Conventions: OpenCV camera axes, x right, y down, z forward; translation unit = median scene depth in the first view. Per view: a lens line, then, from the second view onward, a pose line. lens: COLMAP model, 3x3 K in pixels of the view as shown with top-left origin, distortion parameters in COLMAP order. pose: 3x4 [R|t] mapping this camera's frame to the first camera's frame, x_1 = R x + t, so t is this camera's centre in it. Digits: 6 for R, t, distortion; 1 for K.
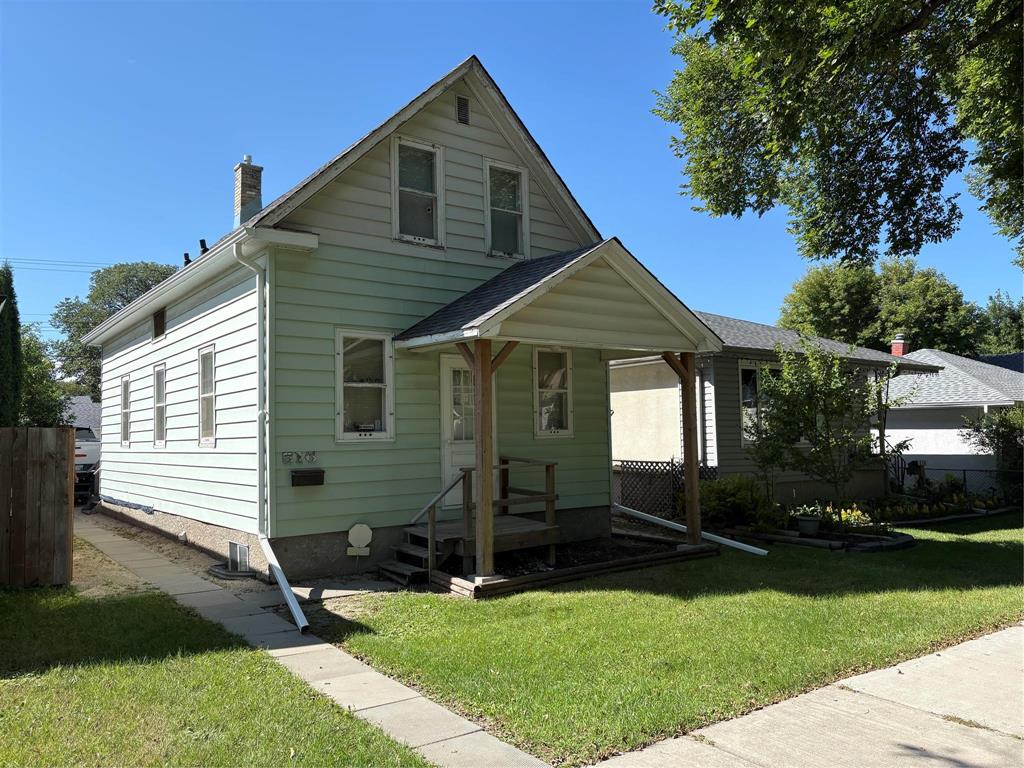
lens RADIAL K [[788.6, 0, 512.0], [0, 788.6, 384.0], [0, 0, 1]] dist [0.051018, -0.048750]
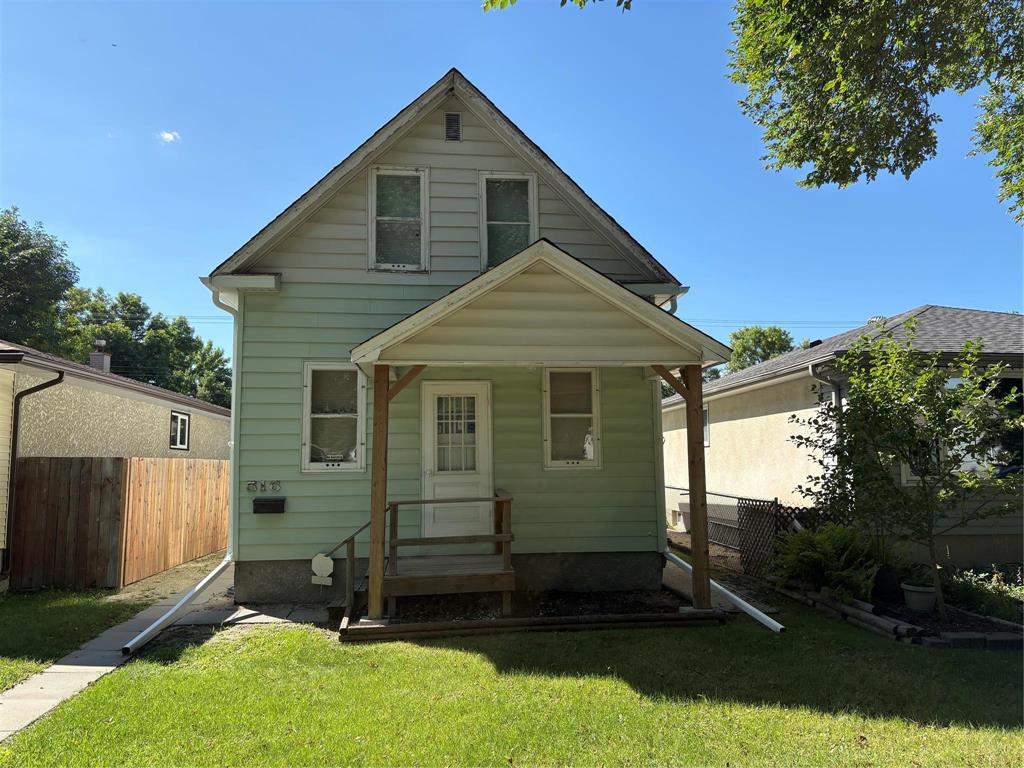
lens RADIAL K [[780.3, 0, 512.0], [0, 780.3, 384.0], [0, 0, 1]] dist [0.030241, -0.004788]
pose [[0.860221, -0.042283, -0.508165, 0.500474], [0.026492, 0.998916, -0.038272, 0.004672], [0.509232, 0.019460, 0.860409, 0.240604]]
